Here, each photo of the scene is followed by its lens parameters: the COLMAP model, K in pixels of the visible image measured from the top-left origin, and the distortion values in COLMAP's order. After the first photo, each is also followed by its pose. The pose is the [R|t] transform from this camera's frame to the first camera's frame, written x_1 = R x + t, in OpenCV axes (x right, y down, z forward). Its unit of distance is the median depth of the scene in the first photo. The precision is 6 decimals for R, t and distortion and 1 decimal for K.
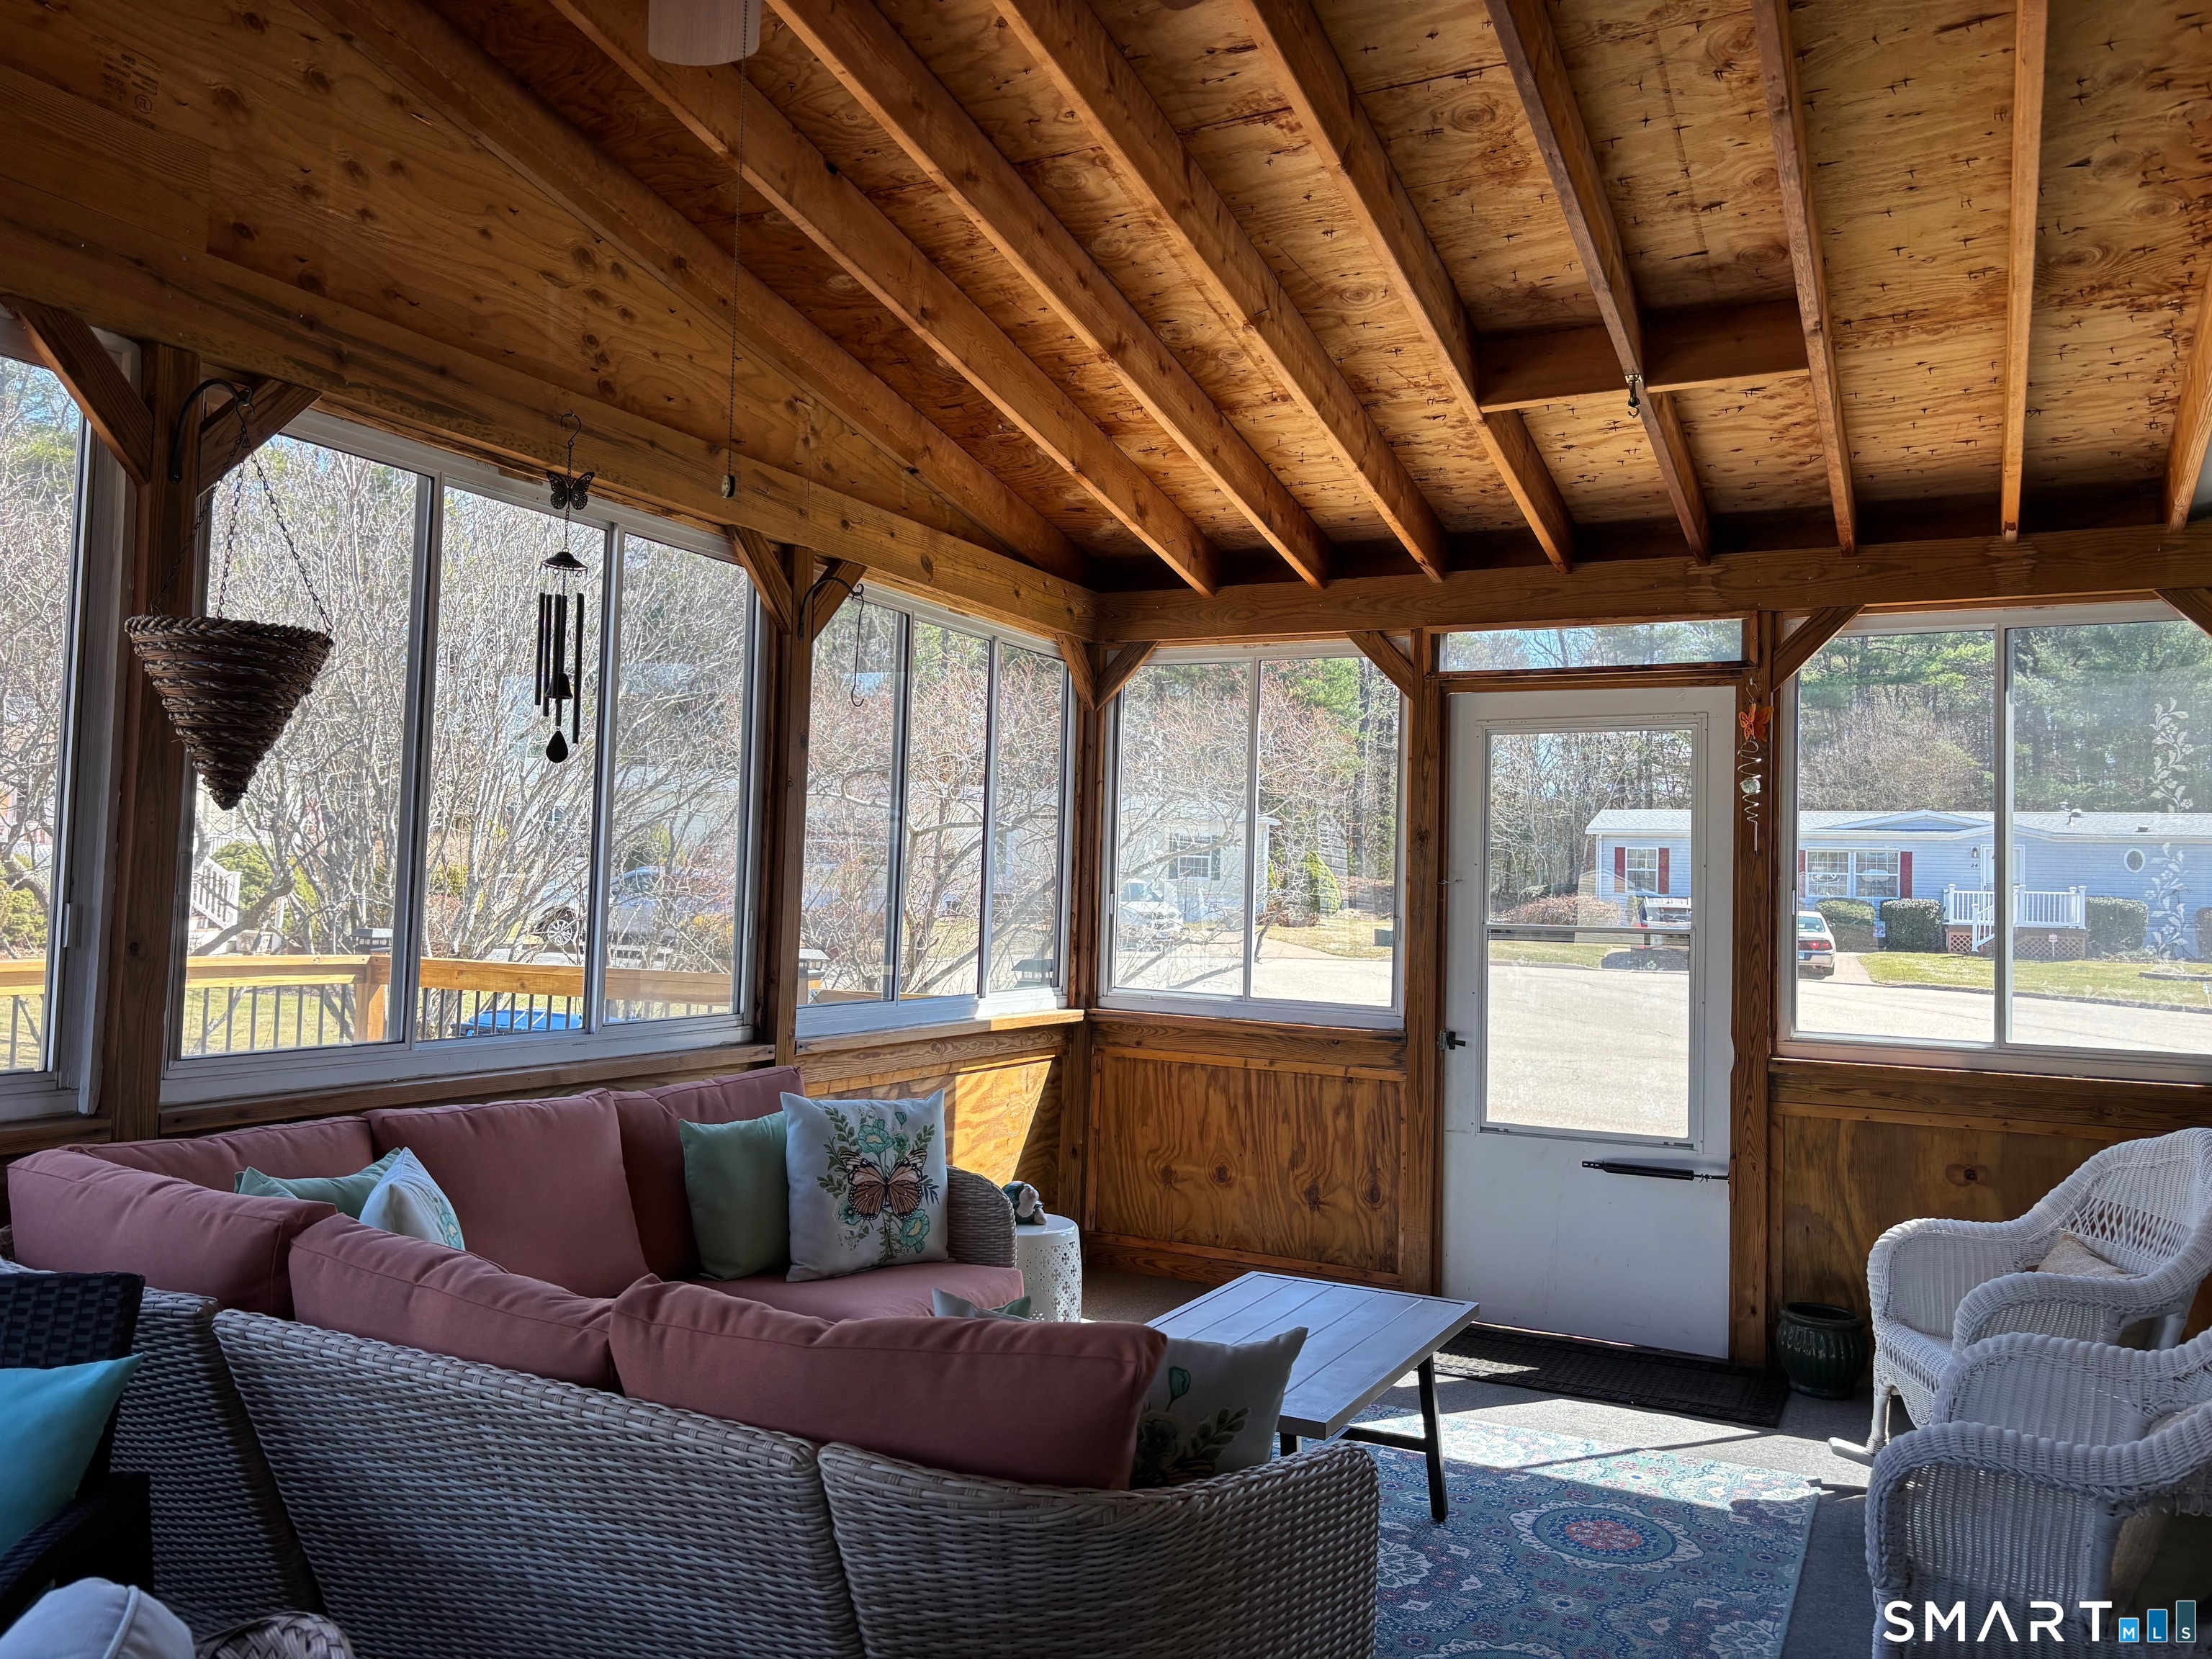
lens RADIAL K [[1664.5, 0, 1128.1], [0, 1664.5, 790.8], [0, 0, 1]] dist [0.037607, -0.015593]
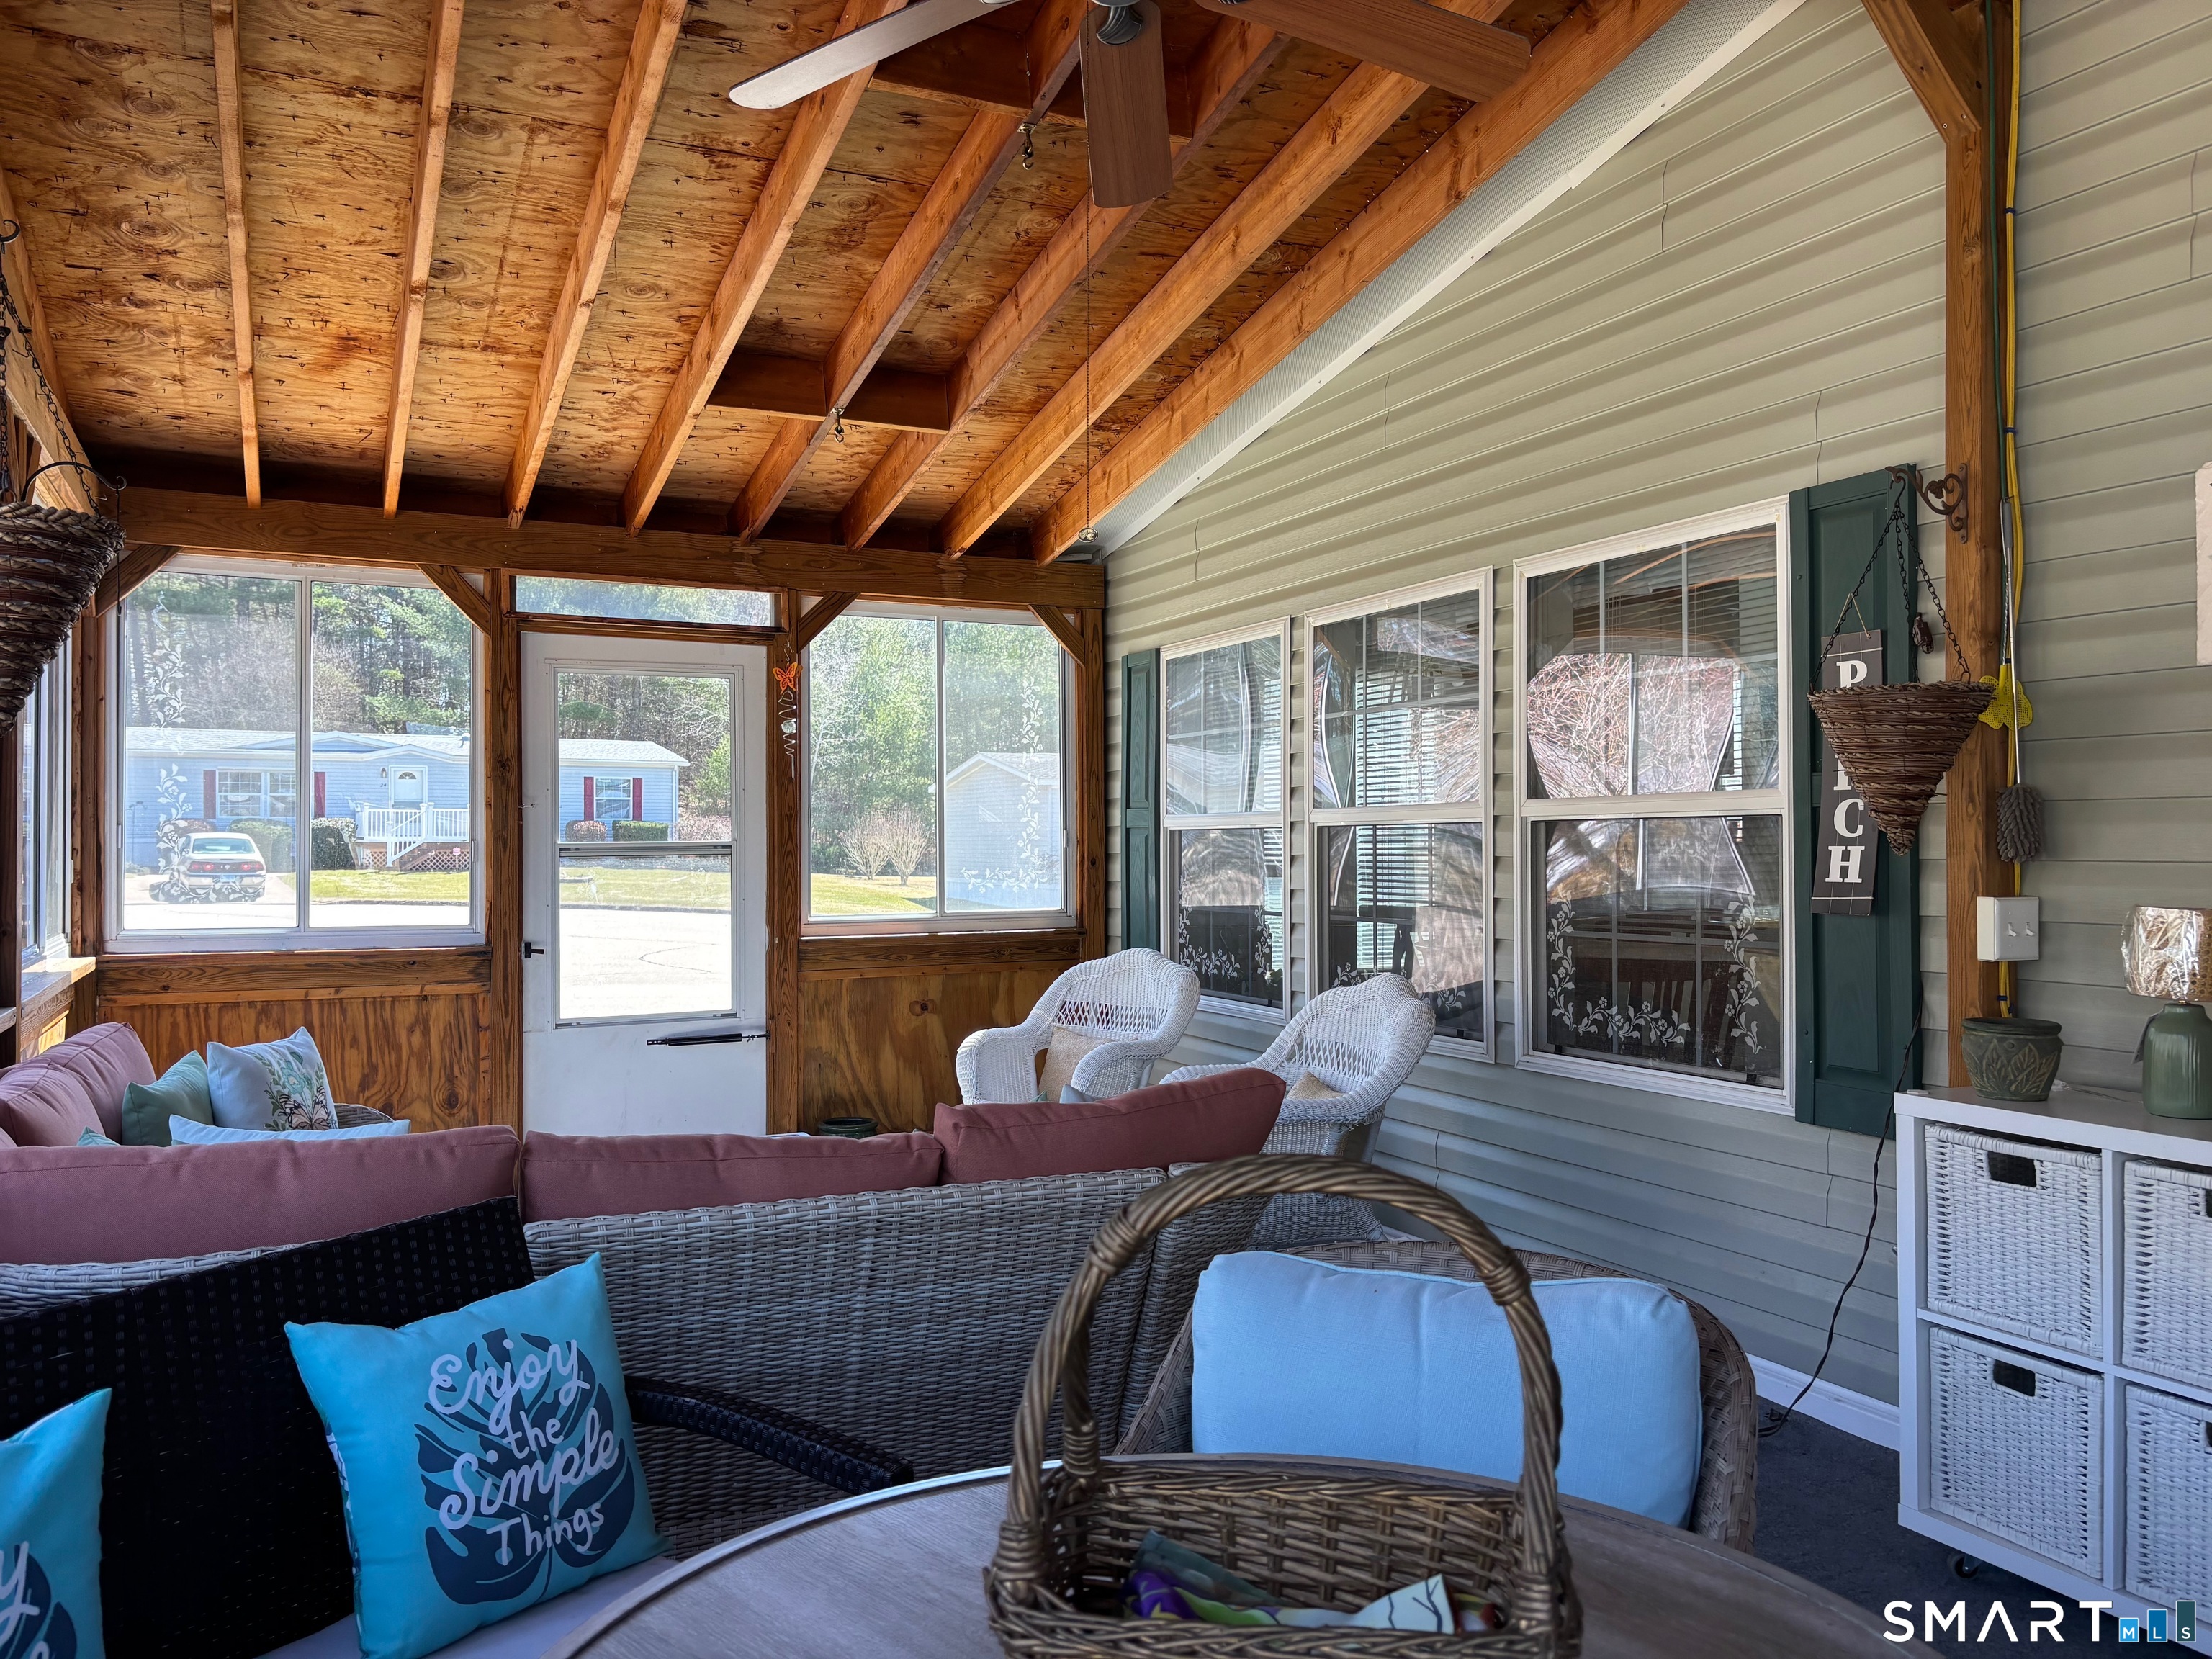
lens RADIAL K [[1664.5, 0, 1119.6], [0, 1664.5, 832.8], [0, 0, 1]] dist [0.037607, -0.015593]
pose [[0.599291, -0.027516, 0.800058, -0.447056], [-0.031053, 0.997858, 0.057579, -0.003477], [-0.799929, -0.059351, 0.597153, 0.032514]]
